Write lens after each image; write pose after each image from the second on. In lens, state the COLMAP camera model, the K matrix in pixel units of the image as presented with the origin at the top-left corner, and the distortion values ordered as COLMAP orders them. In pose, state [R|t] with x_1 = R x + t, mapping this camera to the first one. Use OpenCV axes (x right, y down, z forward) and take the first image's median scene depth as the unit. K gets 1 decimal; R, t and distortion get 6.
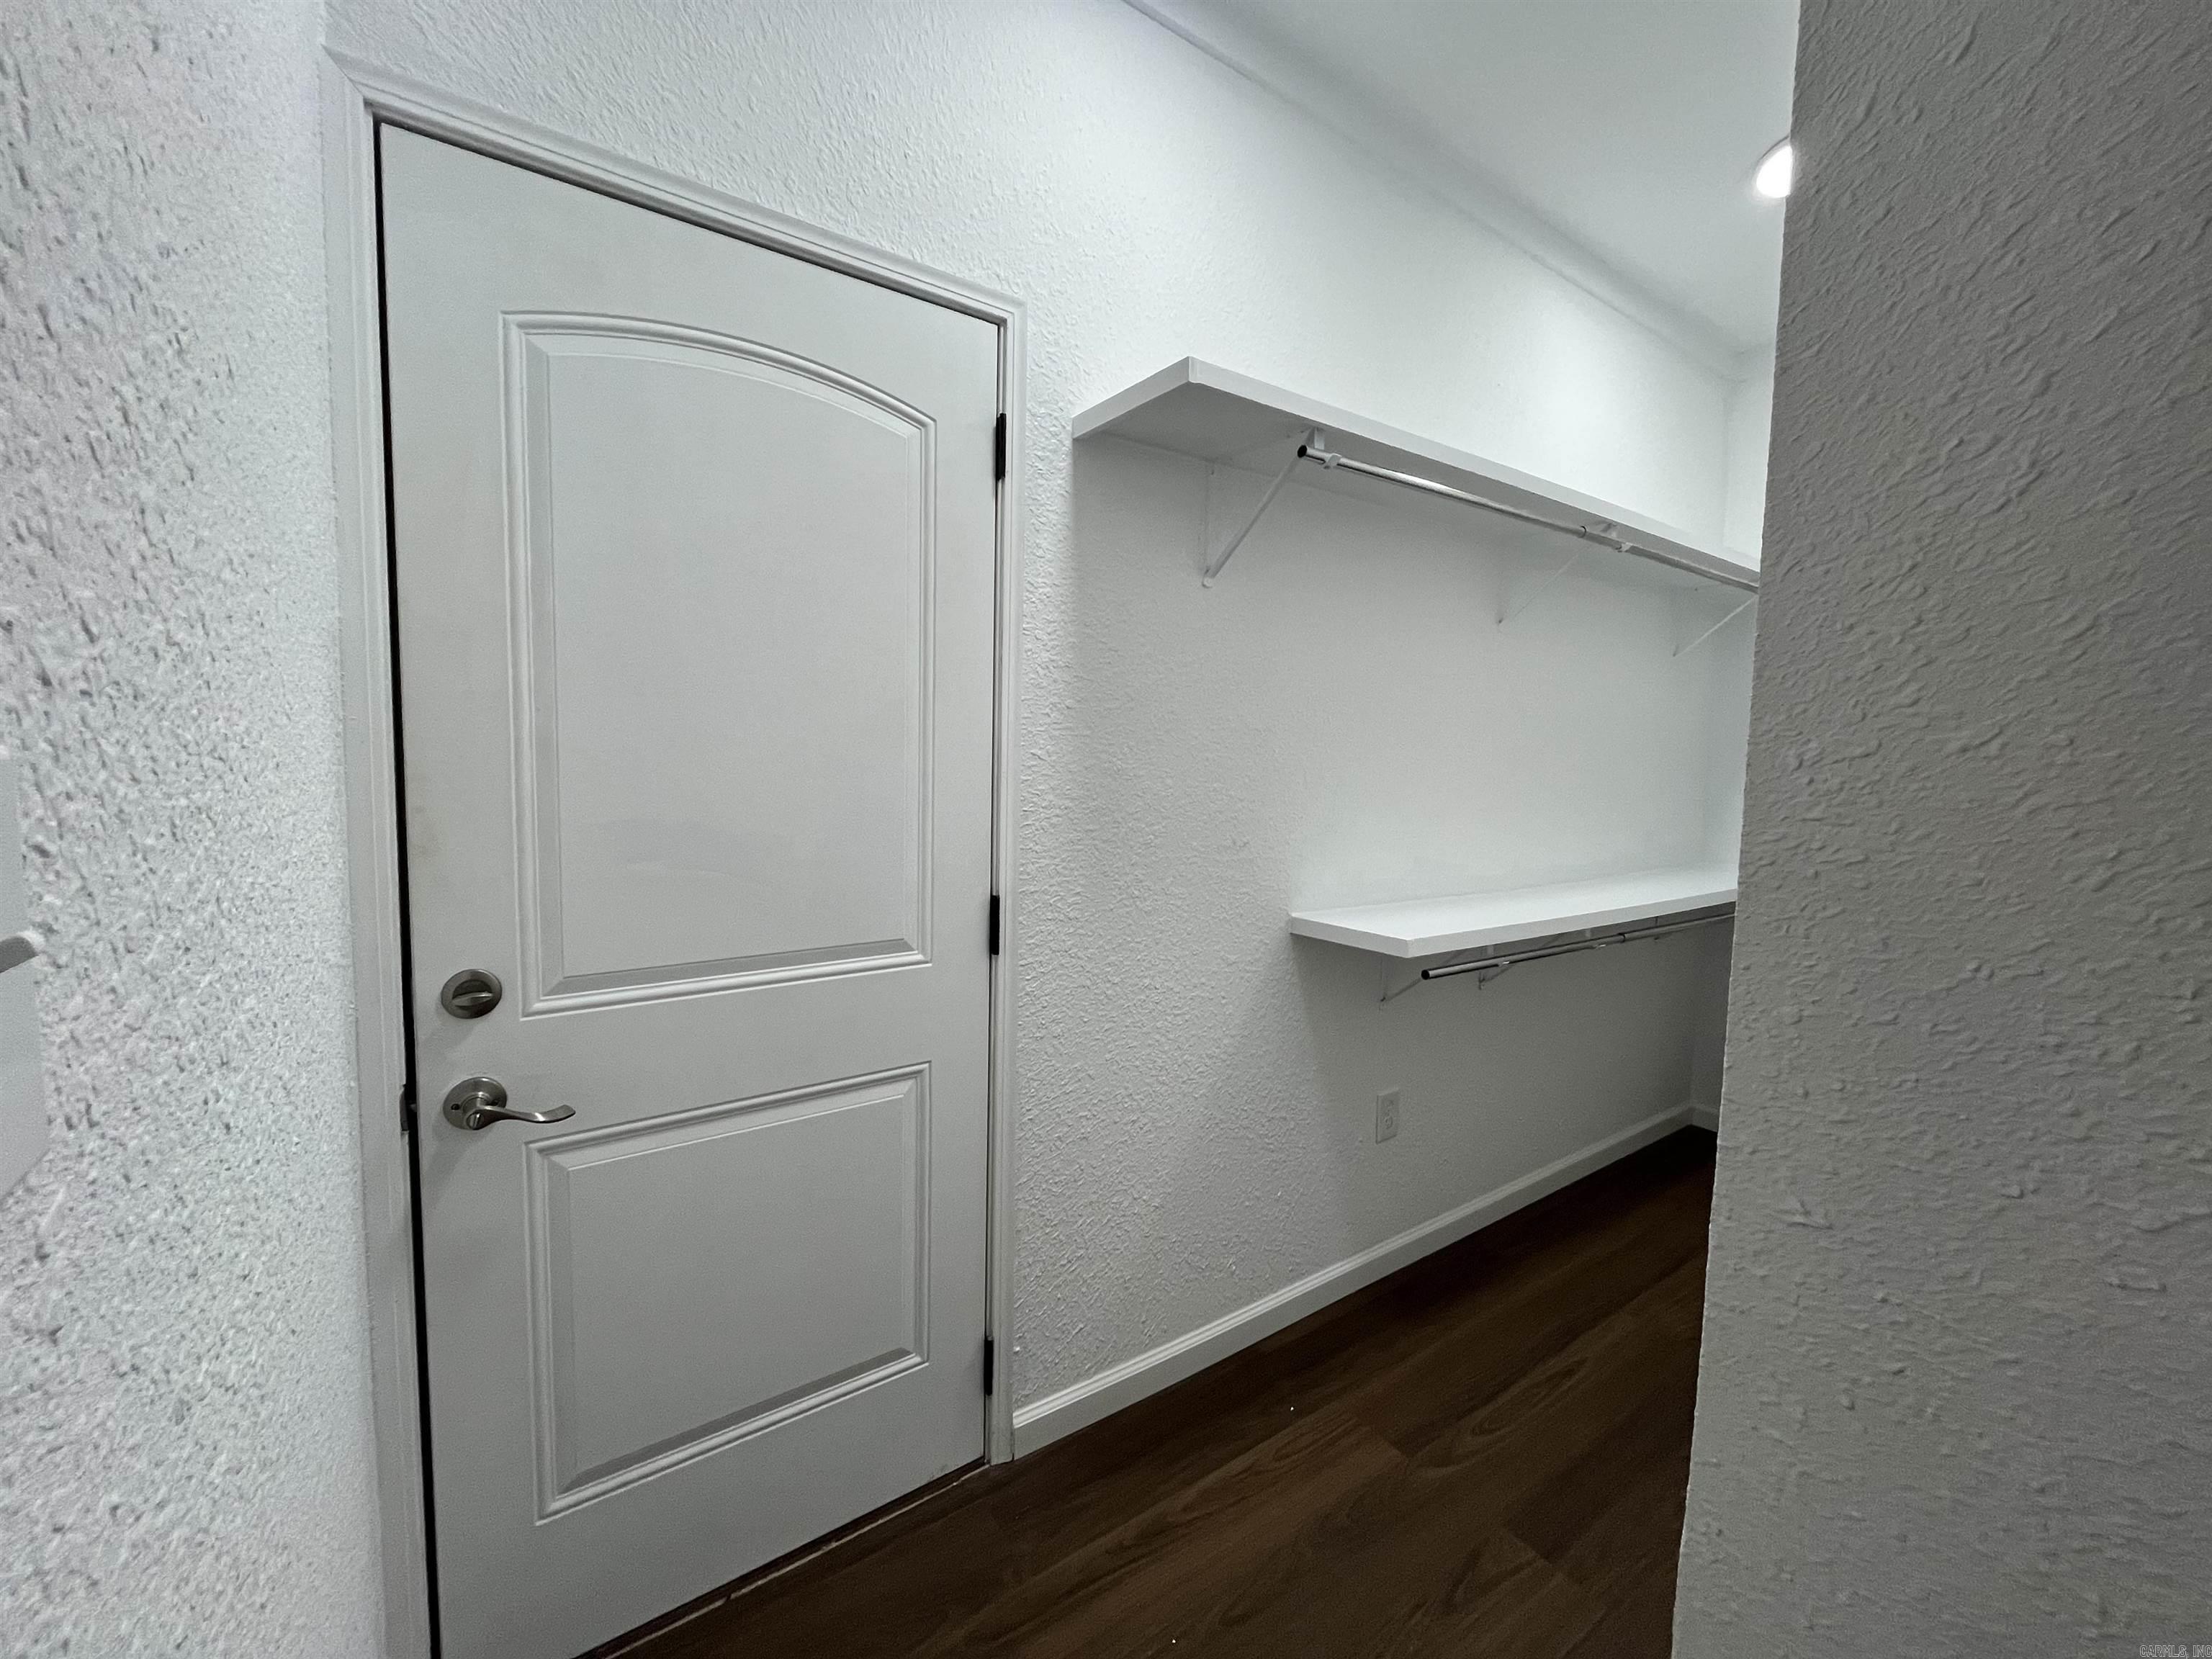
lens RADIAL K [[893.8, 0, 1110.9], [0, 893.8, 820.9], [0, 0, 1]] dist [0.002802, -0.001466]
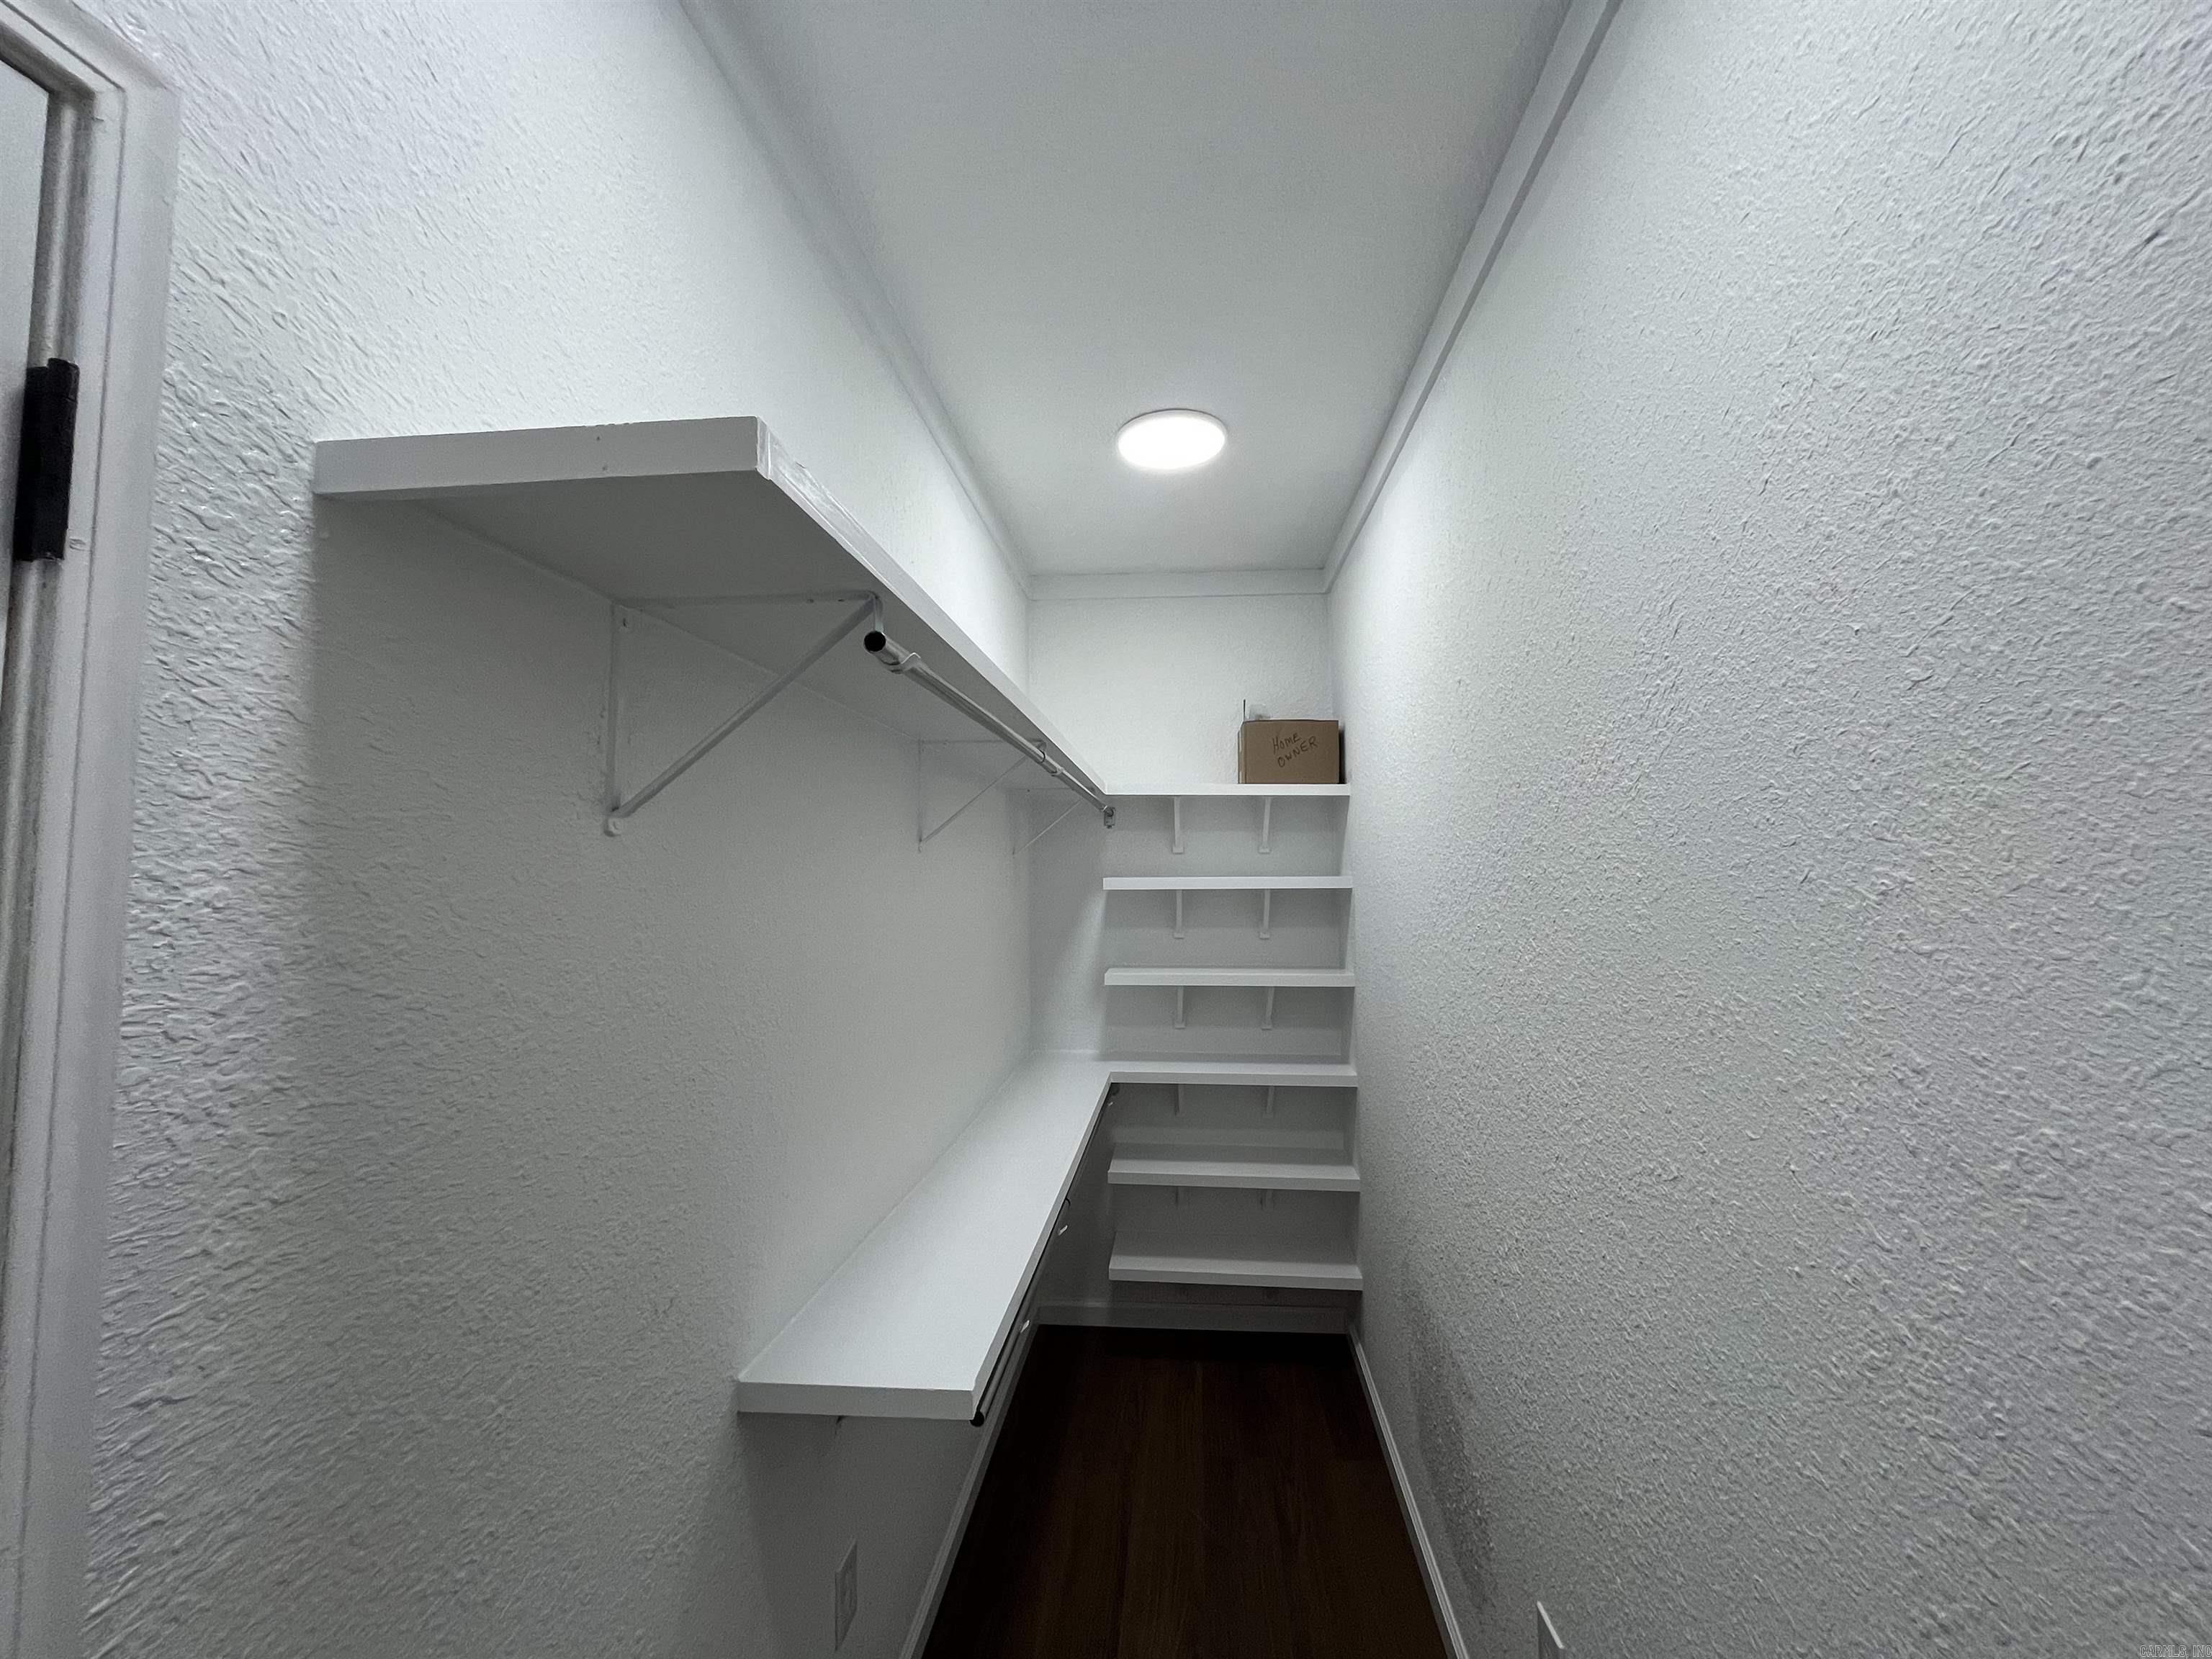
lens RADIAL K [[893.8, 0, 1093.8], [0, 893.8, 822.1], [0, 0, 1]] dist [0.002802, -0.001466]
pose [[0.669807, 0.021977, 0.742210, -0.101392], [0.077738, 0.991994, -0.099527, -0.223687], [-0.738455, 0.124362, 0.662735, 0.516556]]
